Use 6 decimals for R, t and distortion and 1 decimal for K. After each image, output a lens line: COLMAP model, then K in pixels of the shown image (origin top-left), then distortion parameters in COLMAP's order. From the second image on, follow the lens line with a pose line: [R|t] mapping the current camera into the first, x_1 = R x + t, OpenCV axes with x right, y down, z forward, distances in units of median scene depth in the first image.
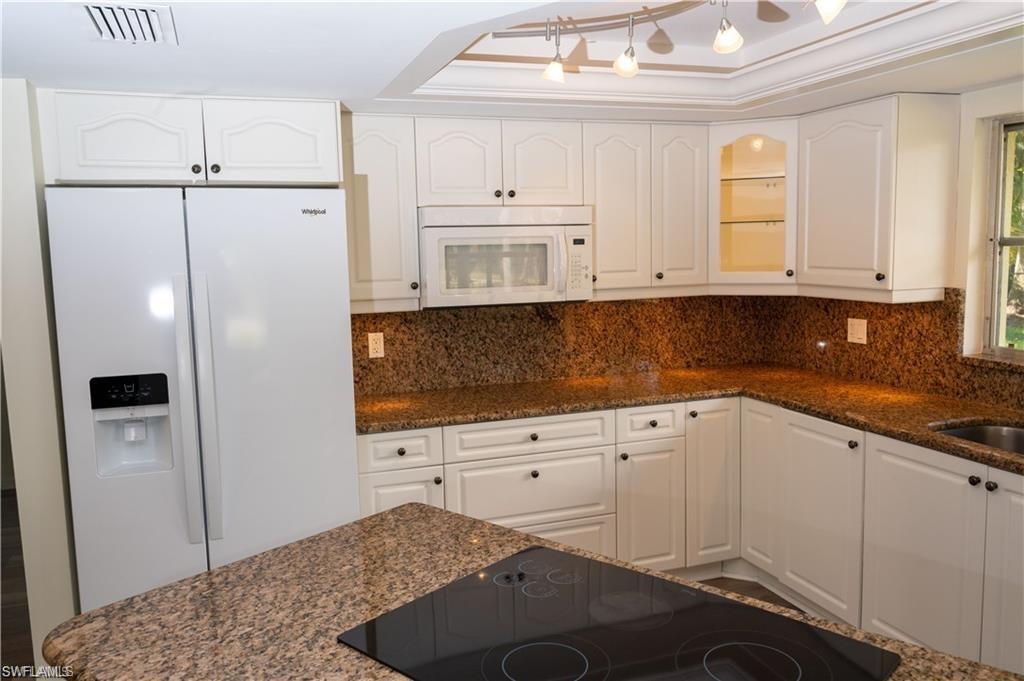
lens RADIAL K [[808.4, 0, 512.0], [0, 808.4, 340.5], [0, 0, 1]] dist [-0.003547, -0.000048]
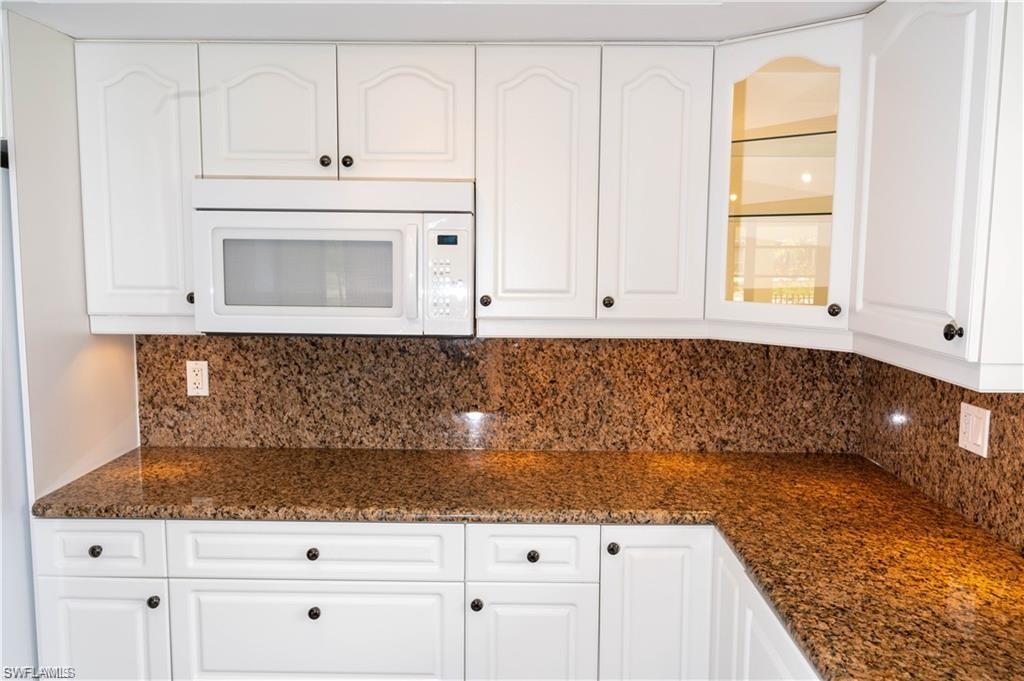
lens RADIAL K [[808.4, 0, 512.0], [0, 808.4, 340.5], [0, 0, 1]] dist [-0.003547, -0.000048]
pose [[0.938128, 0.069497, -0.339243, 0.326048], [-0.072751, 0.997345, 0.003132, -0.049004], [0.338560, 0.021742, 0.940694, 0.418903]]
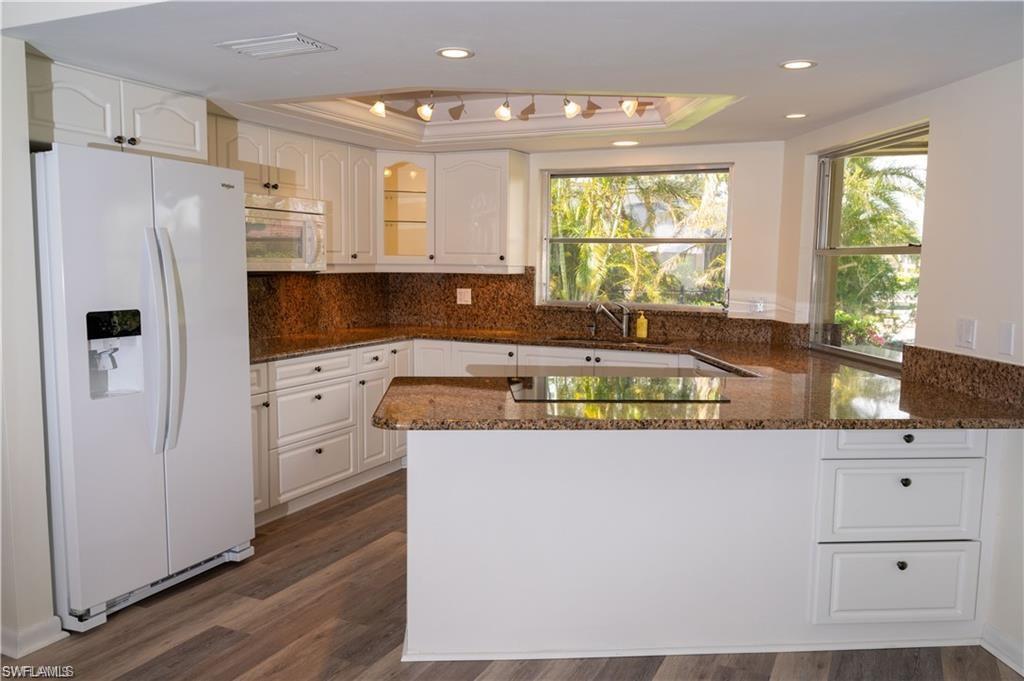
lens RADIAL K [[808.4, 0, 512.0], [0, 808.4, 340.5], [0, 0, 1]] dist [-0.003547, -0.000048]
pose [[0.704277, -0.038045, 0.708905, -0.619066], [0.058208, 0.998295, -0.004251, 0.085819], [-0.707535, 0.044258, 0.705291, -0.156666]]
